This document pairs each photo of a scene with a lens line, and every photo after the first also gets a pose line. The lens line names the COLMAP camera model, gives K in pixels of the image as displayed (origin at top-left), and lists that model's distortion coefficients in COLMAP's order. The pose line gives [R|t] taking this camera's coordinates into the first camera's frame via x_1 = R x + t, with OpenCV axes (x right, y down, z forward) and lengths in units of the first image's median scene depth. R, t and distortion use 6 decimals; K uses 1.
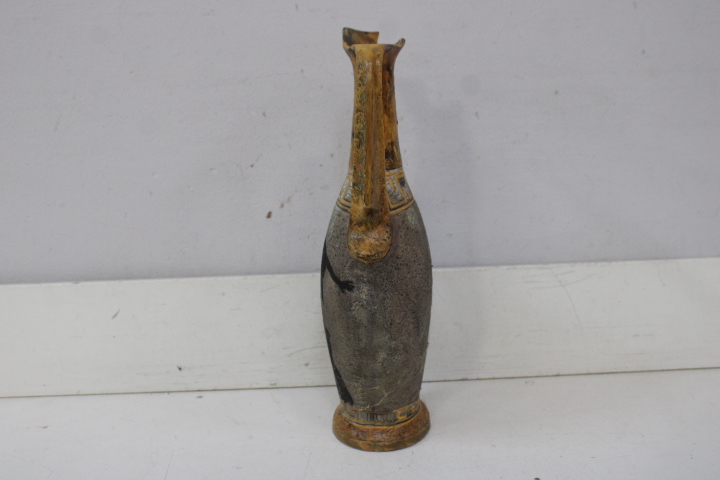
lens RADIAL K [[790.6, 0, 355.3], [0, 790.6, 236.9], [0, 0, 1]] dist [-0.092068, 0.000000]
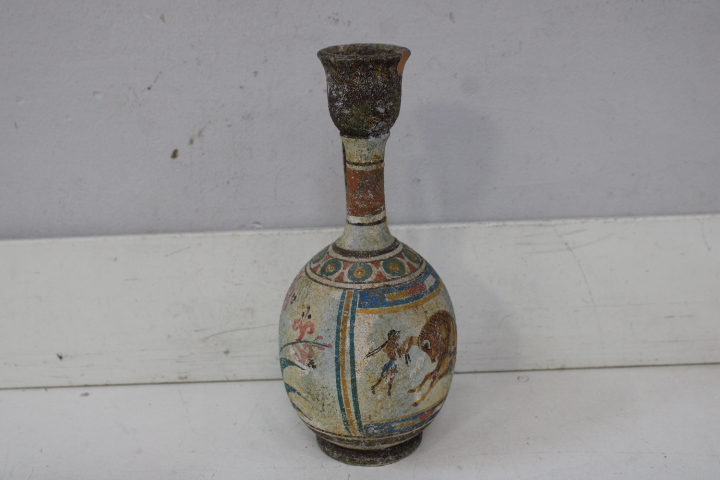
lens RADIAL K [[969.6, 0, 355.4], [0, 969.6, 240.7], [0, 0, 1]] dist [-0.050626, 0.000000]
pose [[0.999570, 0.001541, -0.029293, 0.089632], [0.000356, 0.997910, 0.064618, -0.005017], [0.029332, -0.064600, 0.997480, 0.084234]]
